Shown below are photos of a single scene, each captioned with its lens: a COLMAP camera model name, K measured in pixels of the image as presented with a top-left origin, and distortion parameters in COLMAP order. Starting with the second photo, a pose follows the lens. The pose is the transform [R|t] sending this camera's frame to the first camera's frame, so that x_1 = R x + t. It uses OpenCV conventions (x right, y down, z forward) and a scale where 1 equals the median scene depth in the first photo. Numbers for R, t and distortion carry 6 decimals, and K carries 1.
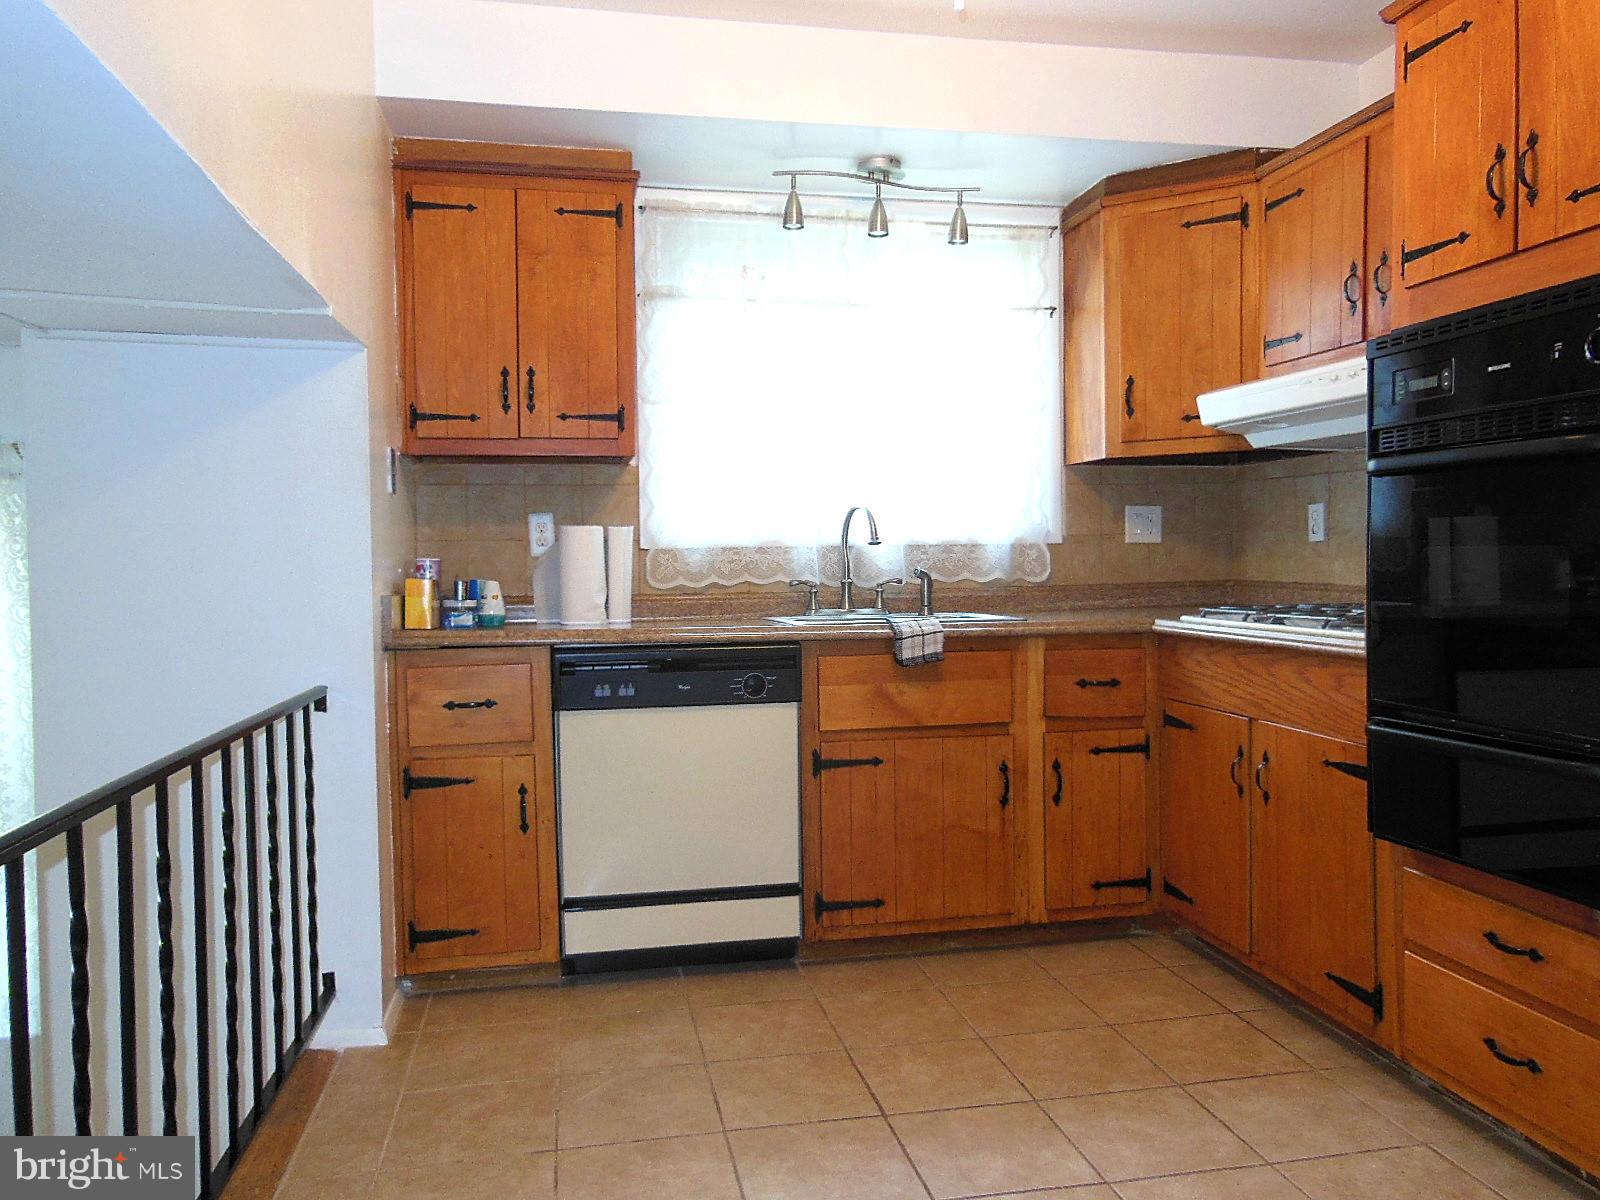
lens RADIAL K [[1171.1, 0, 807.0], [0, 1171.1, 598.1], [0, 0, 1]] dist [-0.039770, 0.072672]
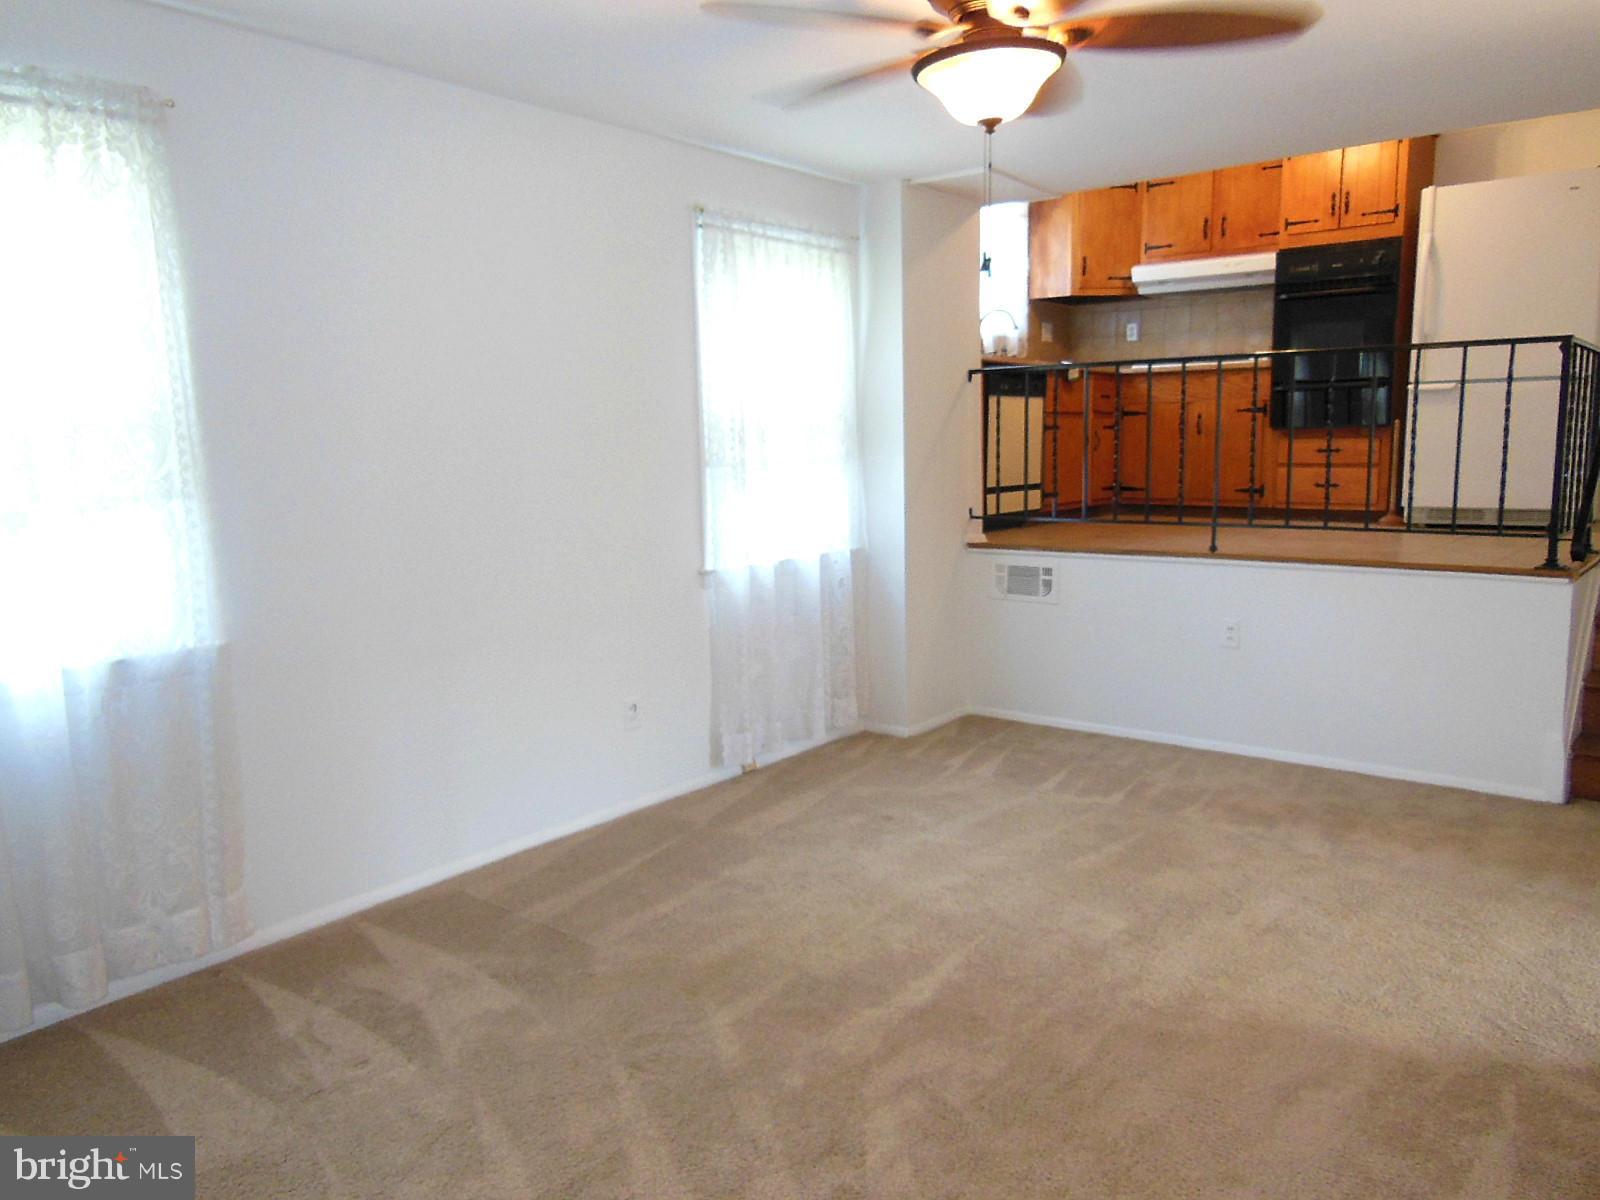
lens RADIAL K [[1164.0, 0, 770.7], [0, 1164.0, 581.5], [0, 0, 1]] dist [-0.000283, 0.001034]
pose [[0.783732, -0.077007, 0.616307, -1.680200], [0.027750, 0.995635, 0.089116, 0.213614], [-0.620479, -0.052741, 0.782448, -0.363952]]
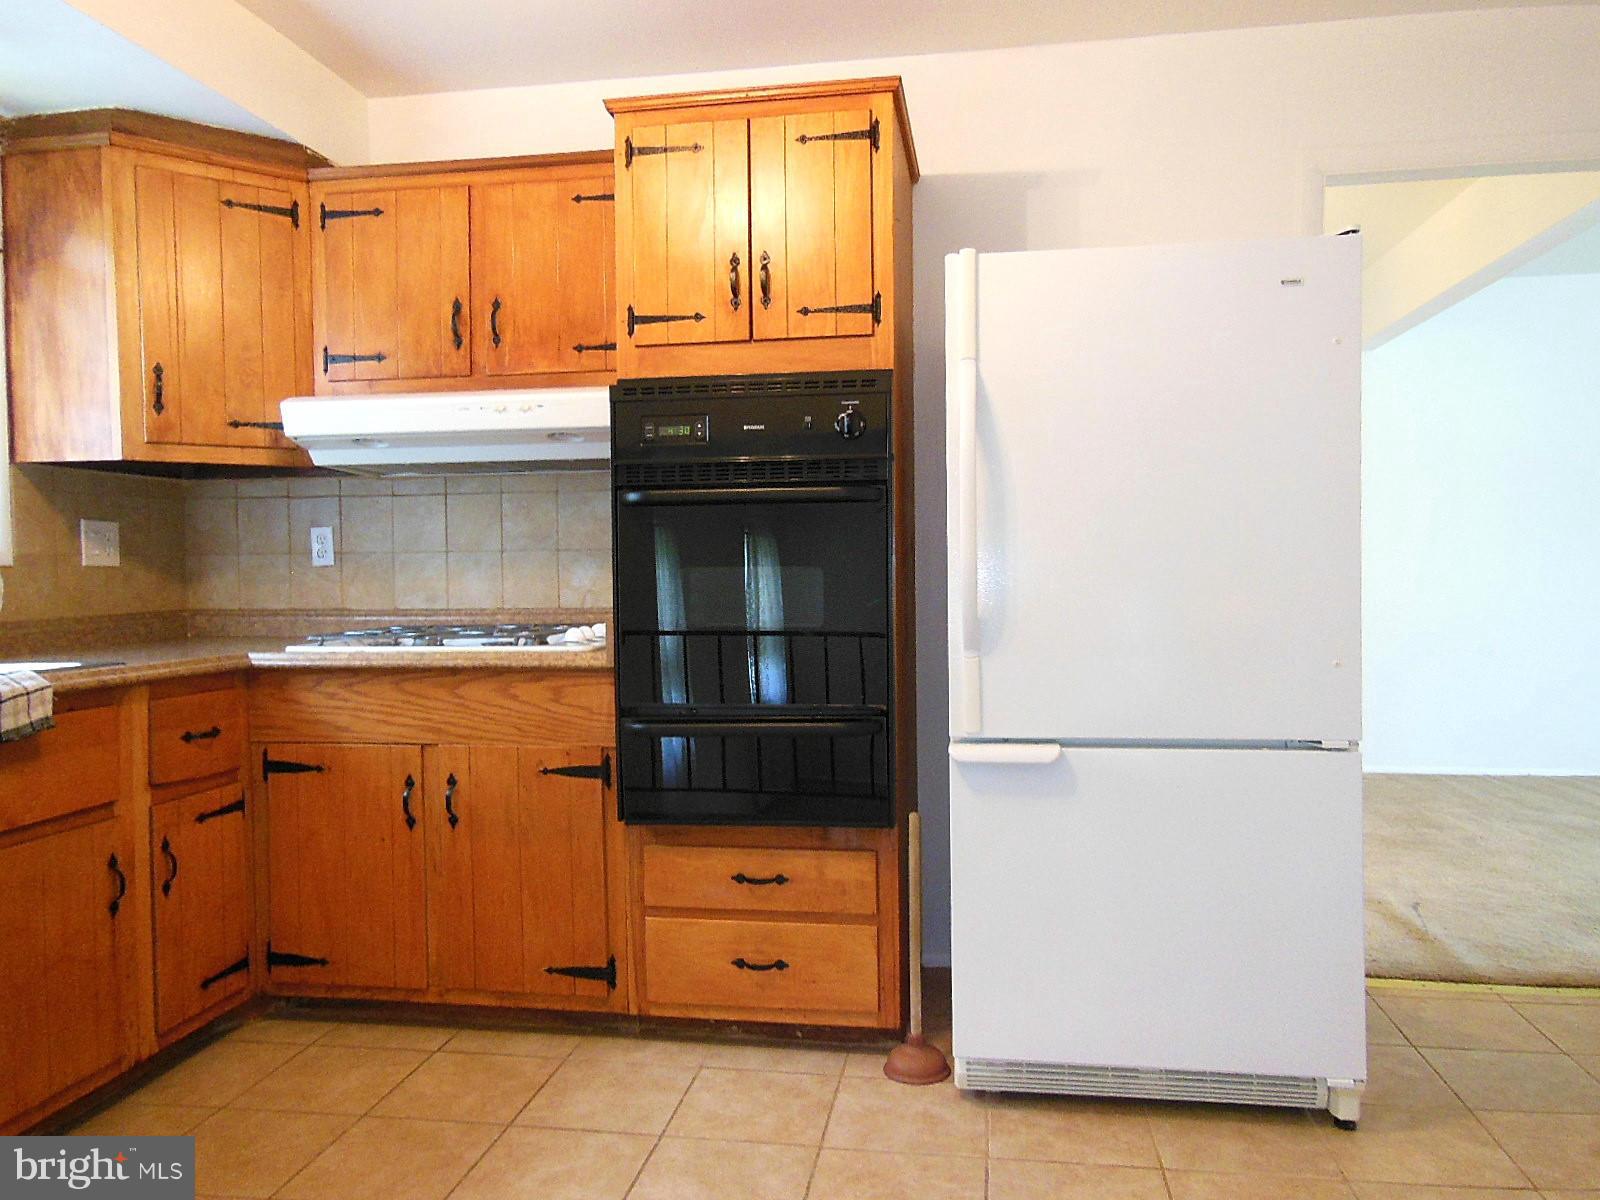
lens RADIAL K [[1174.5, 0, 800.0], [0, 1174.5, 600.0], [0, 0, 1]] dist [-0.054696, 0.118051]
pose [[0.351534, -0.016968, 0.936021, -0.378608], [0.042608, 0.999090, 0.002109, -0.005830], [-0.935205, 0.039140, 0.351937, 0.321798]]
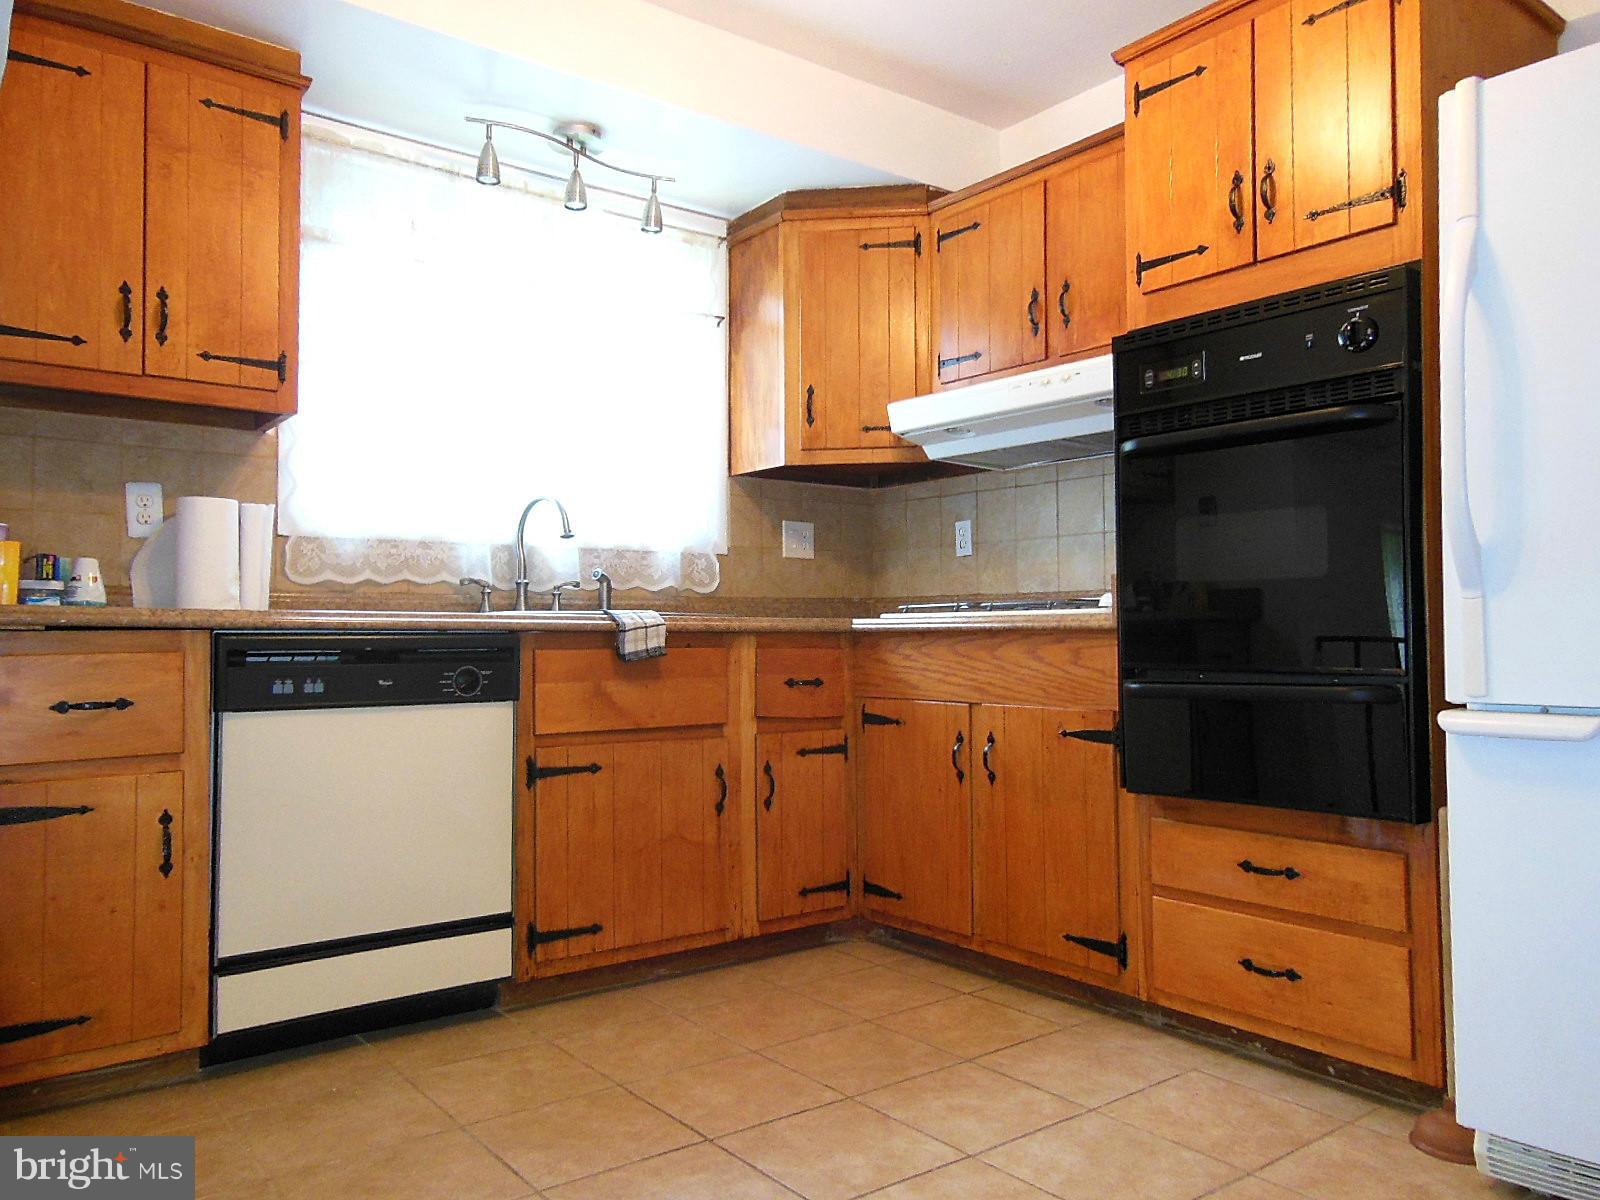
lens RADIAL K [[1174.5, 0, 800.0], [0, 1174.5, 600.0], [0, 0, 1]] dist [-0.054696, 0.118051]
pose [[0.898417, 0.020813, 0.438651, -0.193433], [0.010852, 0.997519, -0.069557, 0.073739], [-0.439010, 0.067252, 0.895962, 0.114535]]
